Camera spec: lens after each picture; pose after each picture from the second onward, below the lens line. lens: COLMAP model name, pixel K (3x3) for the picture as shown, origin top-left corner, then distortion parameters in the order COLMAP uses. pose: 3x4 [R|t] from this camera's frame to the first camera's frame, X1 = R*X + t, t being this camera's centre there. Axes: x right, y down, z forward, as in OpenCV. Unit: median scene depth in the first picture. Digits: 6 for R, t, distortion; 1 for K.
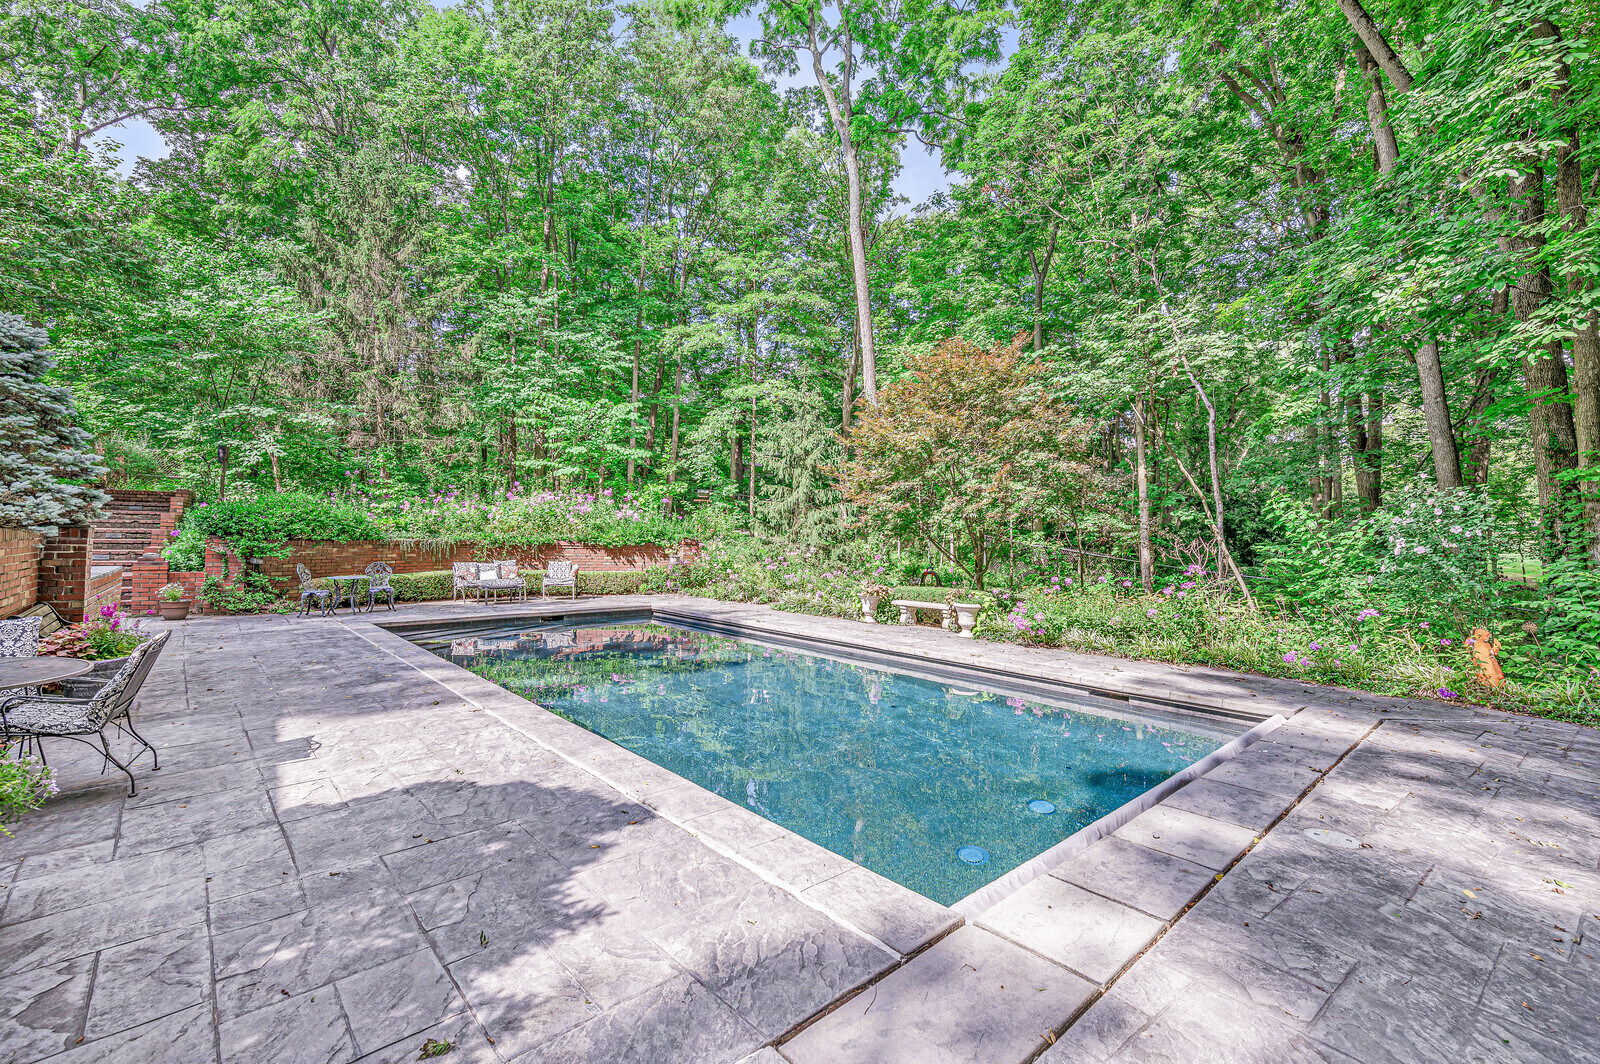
lens RADIAL K [[690.0, 0, 800.4], [0, 690.0, 522.6], [0, 0, 1]] dist [0.002441, 0.000843]
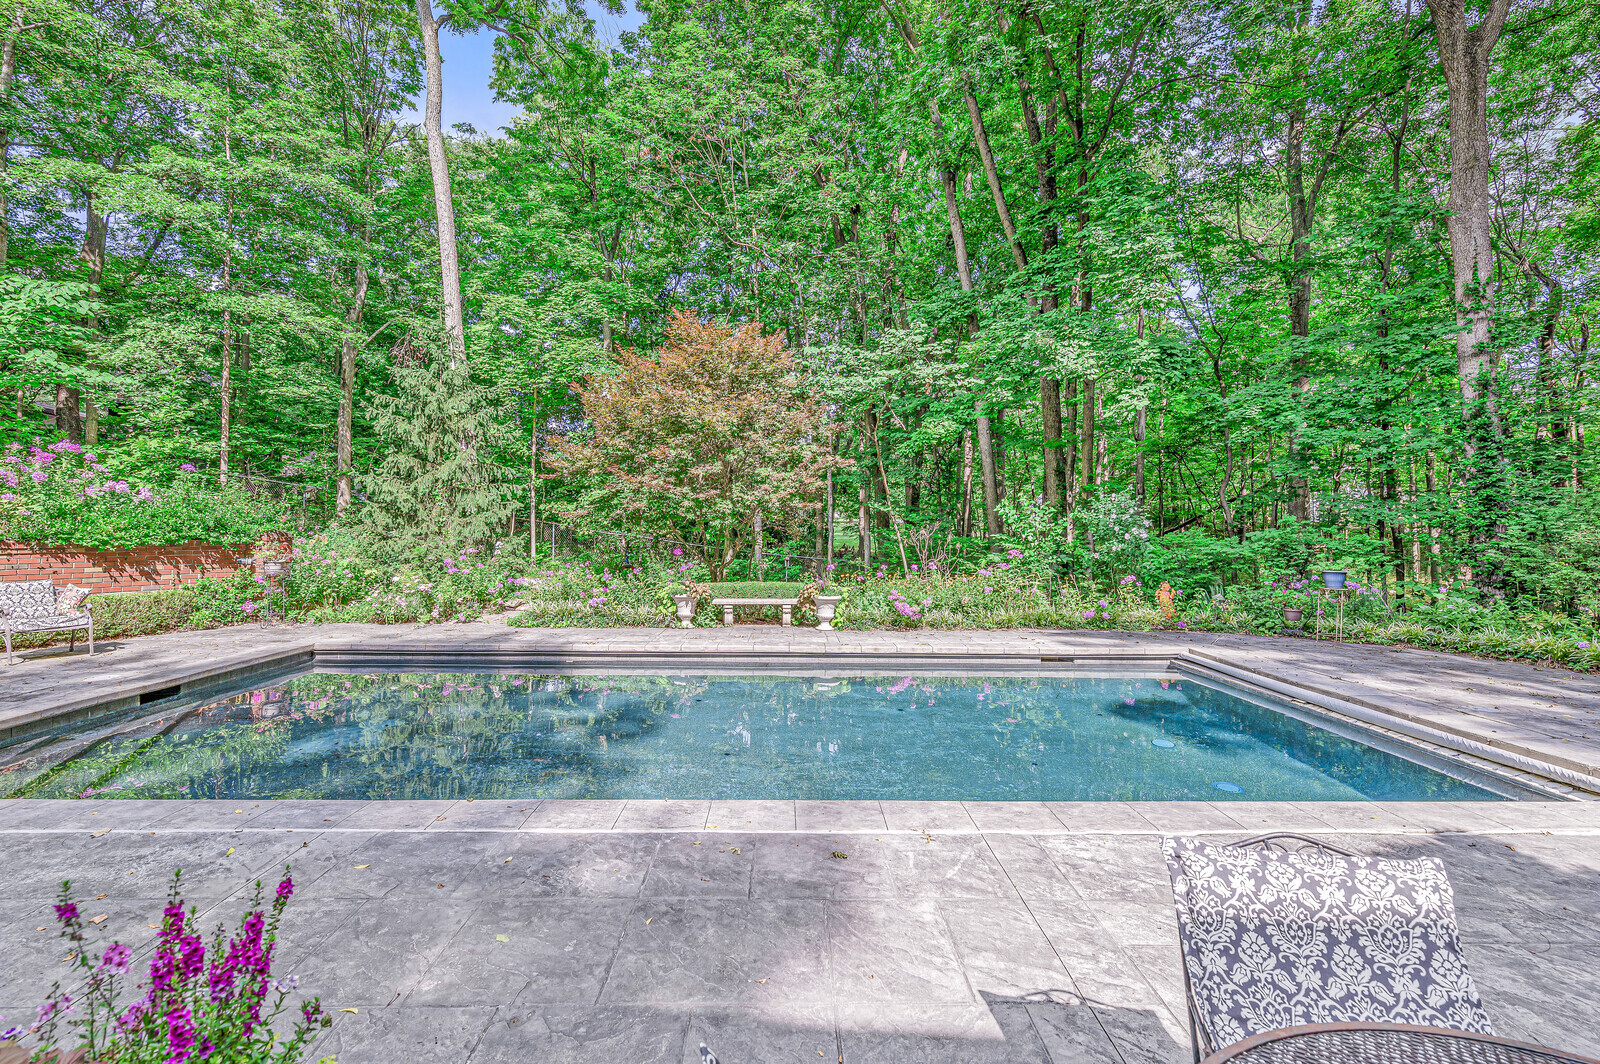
lens RADIAL K [[690.0, 0, 800.4], [0, 690.0, 522.6], [0, 0, 1]] dist [0.002441, 0.000843]
pose [[0.650706, -0.002886, 0.759324, -0.542044], [-0.015693, 0.999728, 0.017248, -0.005706], [-0.759167, -0.023139, 0.650484, 0.381056]]
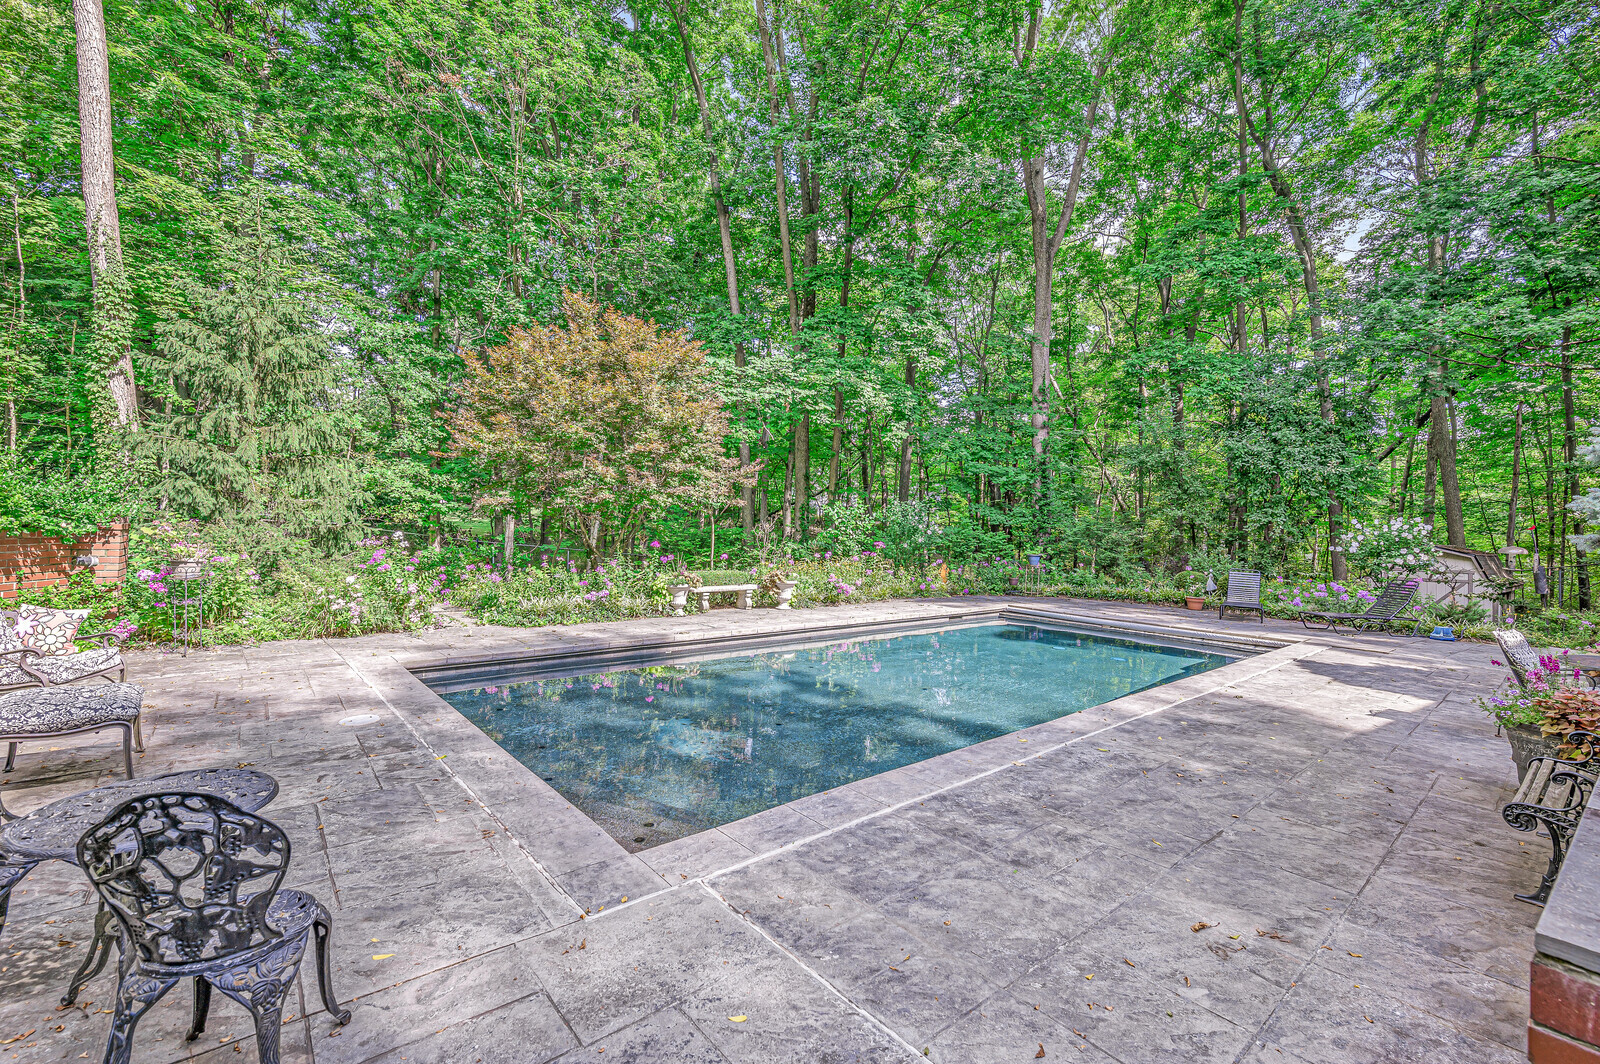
lens RADIAL K [[676.7, 0, 800.0], [0, 676.7, 532.0], [0, 0, 1]] dist [0.000574, 0.000174]
pose [[0.023693, -0.027500, 0.999341, -0.929614], [-0.054481, 0.998101, 0.028757, -0.002706], [-0.998234, -0.055126, 0.022150, 0.957329]]
